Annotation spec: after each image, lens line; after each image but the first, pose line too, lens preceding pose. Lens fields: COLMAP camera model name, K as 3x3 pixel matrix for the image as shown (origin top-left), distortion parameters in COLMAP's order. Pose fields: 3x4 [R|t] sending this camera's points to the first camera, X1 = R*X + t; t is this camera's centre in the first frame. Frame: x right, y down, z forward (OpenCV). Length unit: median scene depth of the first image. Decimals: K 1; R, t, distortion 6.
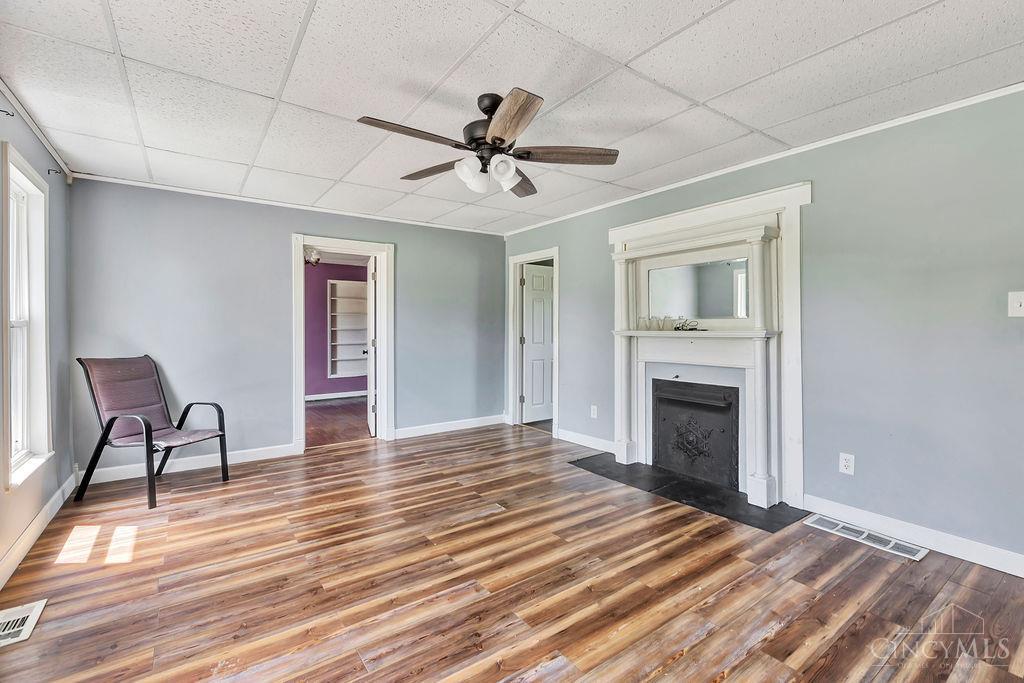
lens RADIAL K [[463.4, 0, 515.2], [0, 463.4, 327.6], [0, 0, 1]] dist [-0.000592, -0.000055]
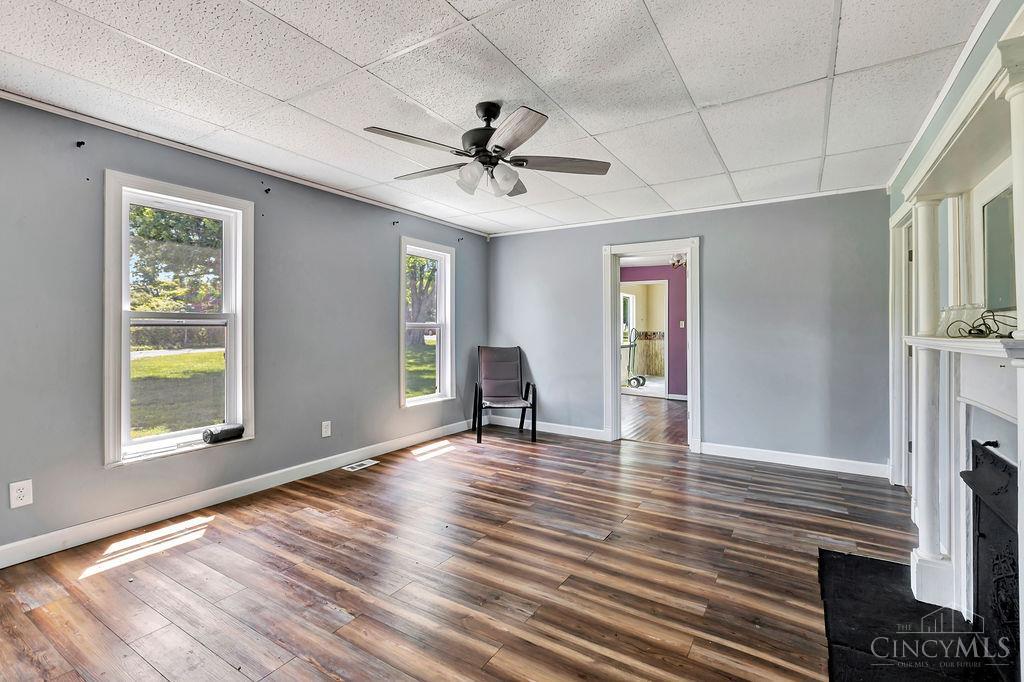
lens RADIAL K [[461.7, 0, 503.1], [0, 461.7, 335.6], [0, 0, 1]] dist [0.007813, 0.000150]
pose [[0.362596, 0.016427, -0.931802, 0.712549], [-0.002576, 0.999858, 0.016625, -0.002397], [0.931943, -0.003628, 0.362587, 0.515597]]
